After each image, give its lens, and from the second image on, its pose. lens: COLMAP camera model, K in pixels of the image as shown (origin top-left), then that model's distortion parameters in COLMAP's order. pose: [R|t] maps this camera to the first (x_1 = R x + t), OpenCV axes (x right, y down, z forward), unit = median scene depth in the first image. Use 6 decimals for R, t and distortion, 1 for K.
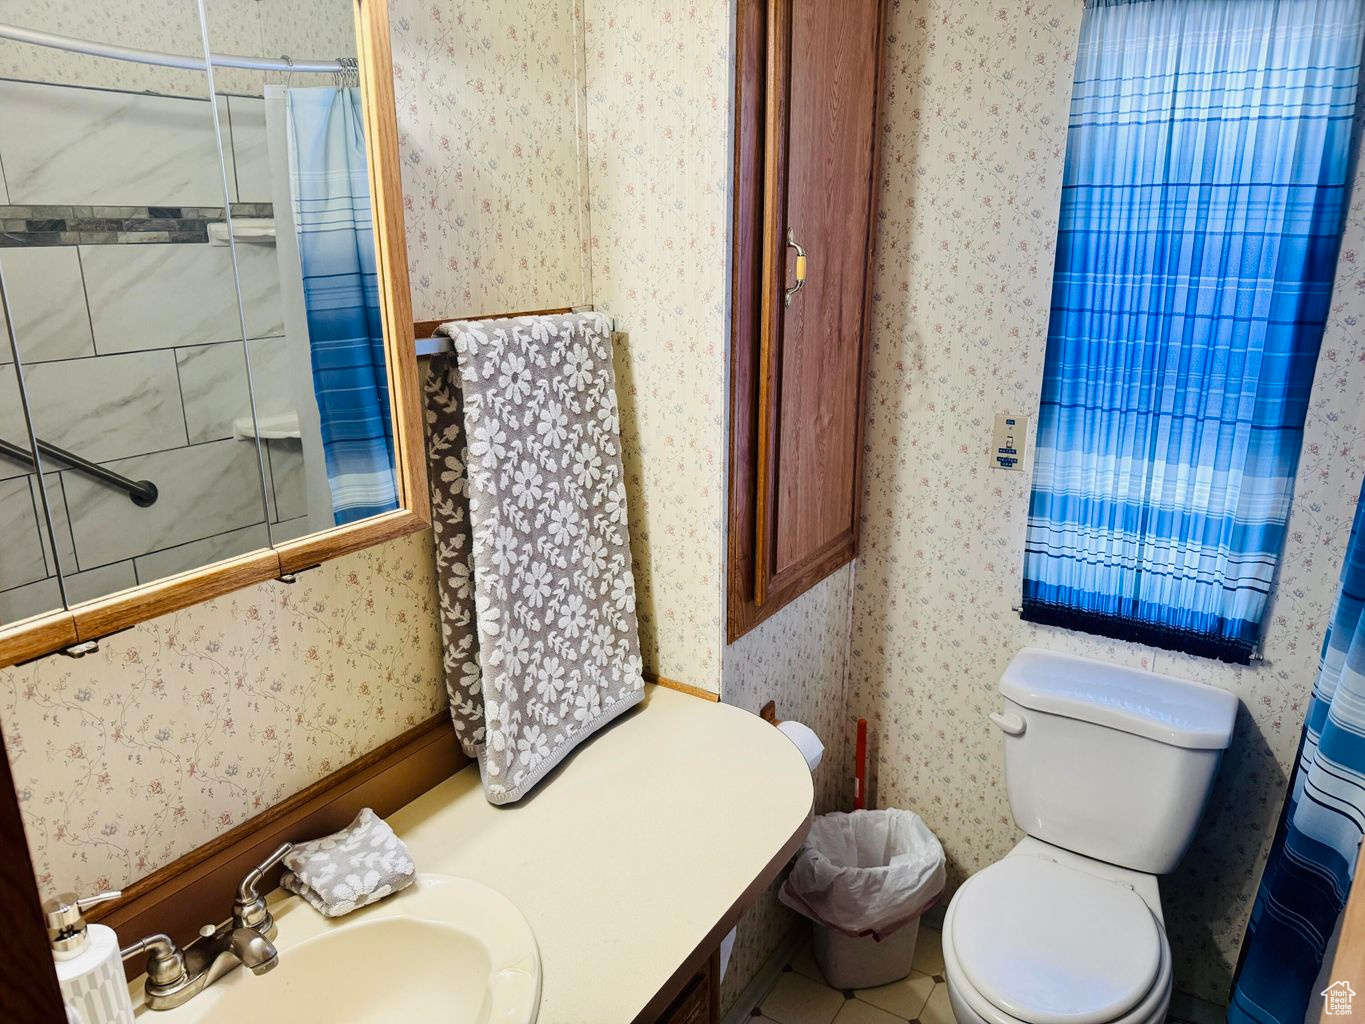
lens RADIAL K [[945.5, 0, 682.5], [0, 945.5, 512.0], [0, 0, 1]] dist [0.181266, -0.202989]
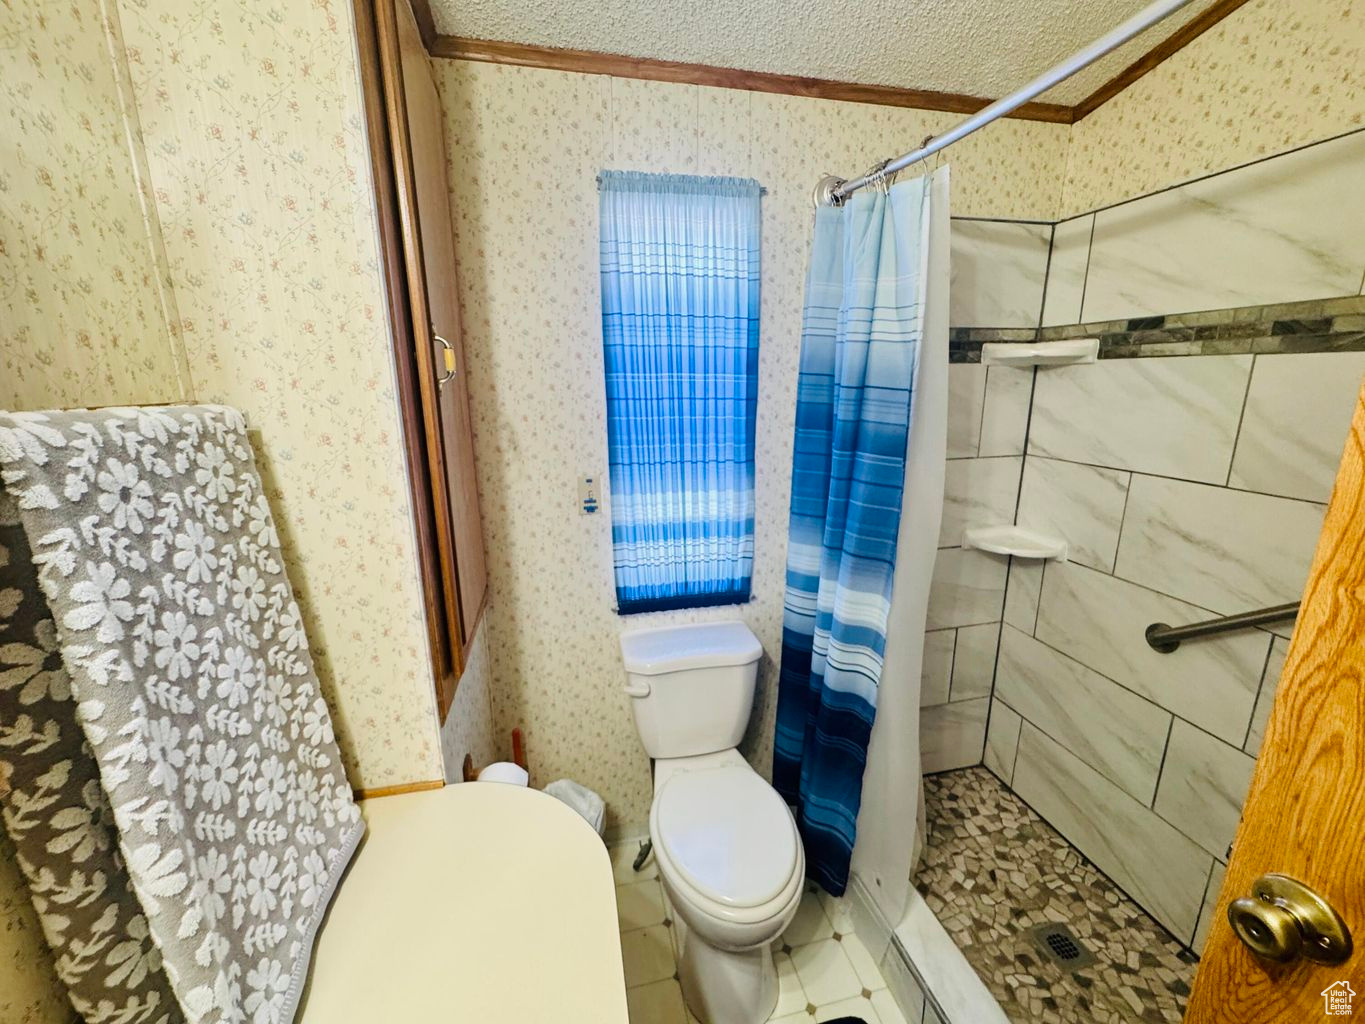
lens RADIAL K [[553.9, 0, 682.5], [0, 553.9, 512.0], [0, 0, 1]] dist [0.000207, 0.000444]
pose [[0.717557, -0.171242, 0.675120, -0.144266], [0.209858, 0.977416, 0.024869, -0.052138], [-0.664132, 0.123834, 0.737288, 0.417058]]
